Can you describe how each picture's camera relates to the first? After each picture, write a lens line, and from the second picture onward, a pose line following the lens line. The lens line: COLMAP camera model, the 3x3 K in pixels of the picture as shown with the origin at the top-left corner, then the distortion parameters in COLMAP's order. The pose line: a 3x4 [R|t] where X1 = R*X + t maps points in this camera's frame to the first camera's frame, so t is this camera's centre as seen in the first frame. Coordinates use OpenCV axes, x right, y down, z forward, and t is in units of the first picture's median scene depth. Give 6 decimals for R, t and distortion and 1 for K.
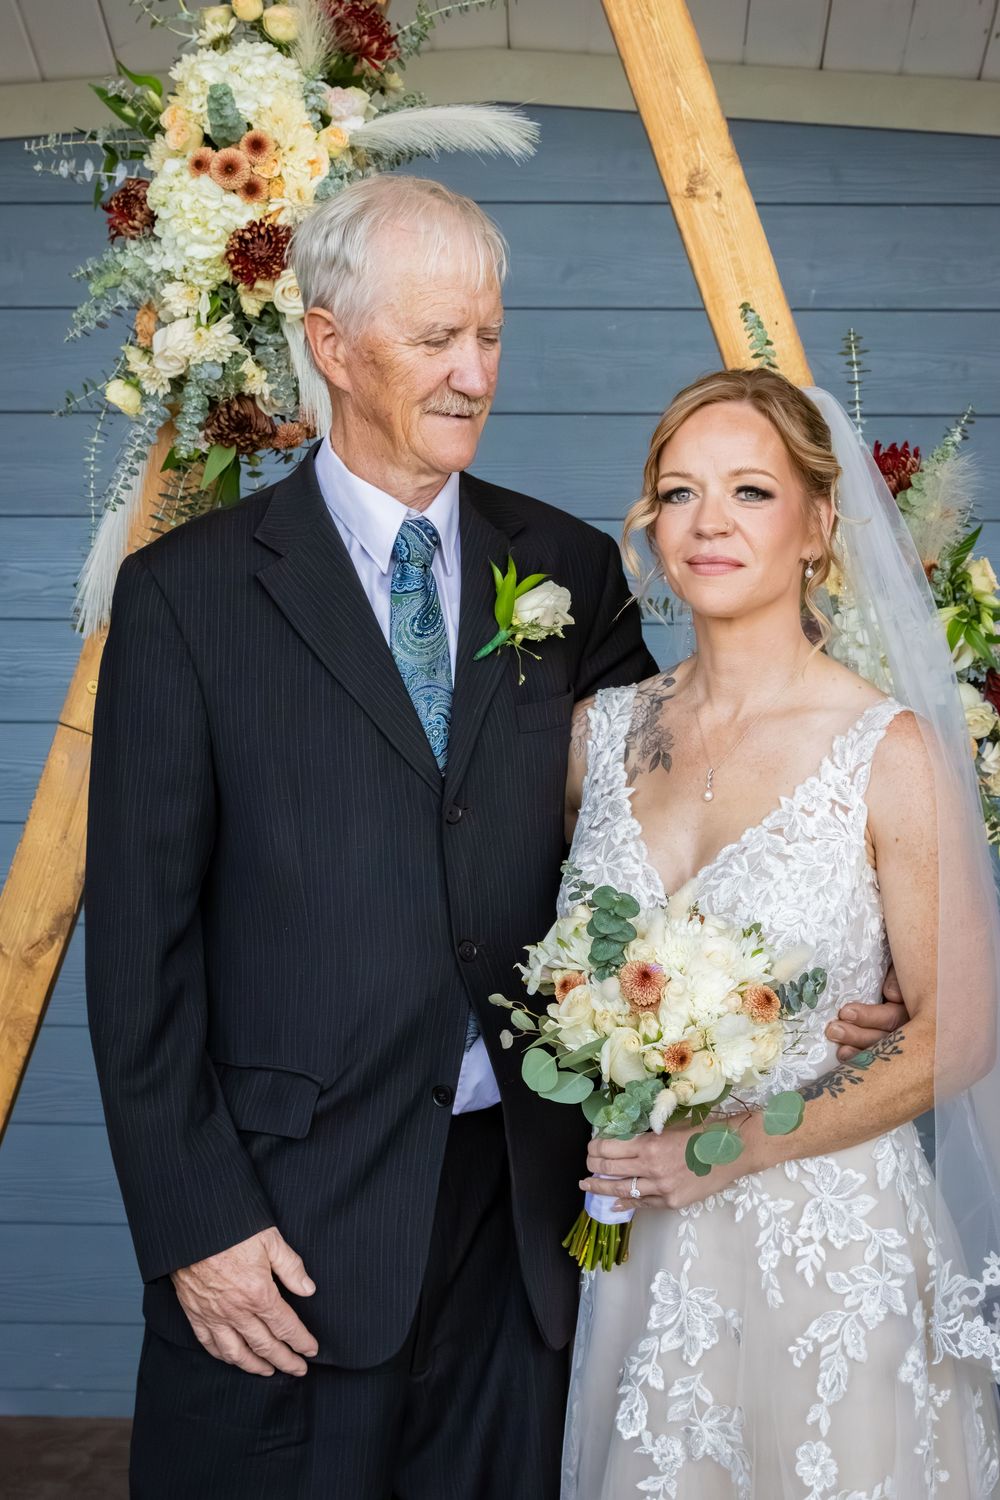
lens RADIAL K [[2436.3, 0, 488.2], [0, 2436.3, 752.7], [0, 0, 1]] dist [0.023877, 0.000000]
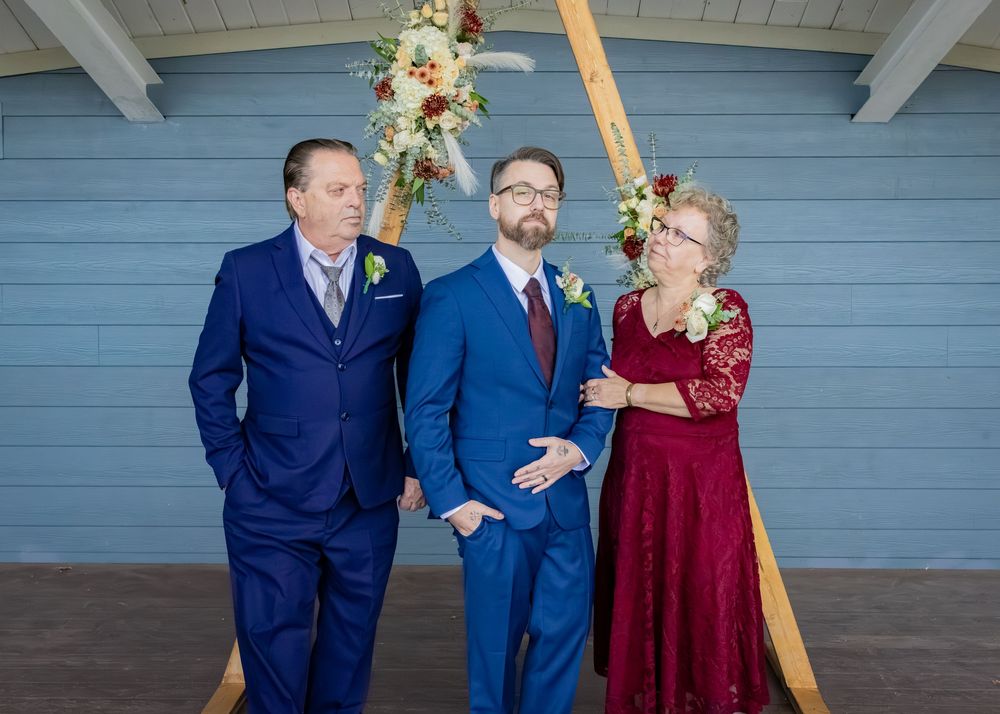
lens RADIAL K [[1142.8, 0, 498.3], [0, 1142.8, 351.2], [0, 0, 1]] dist [-0.000453, 0.000000]
pose [[0.999828, -0.006766, 0.017250, -0.045144], [0.006042, 0.999113, 0.041677, 0.014035], [-0.017517, -0.041566, 0.998982, -0.273039]]
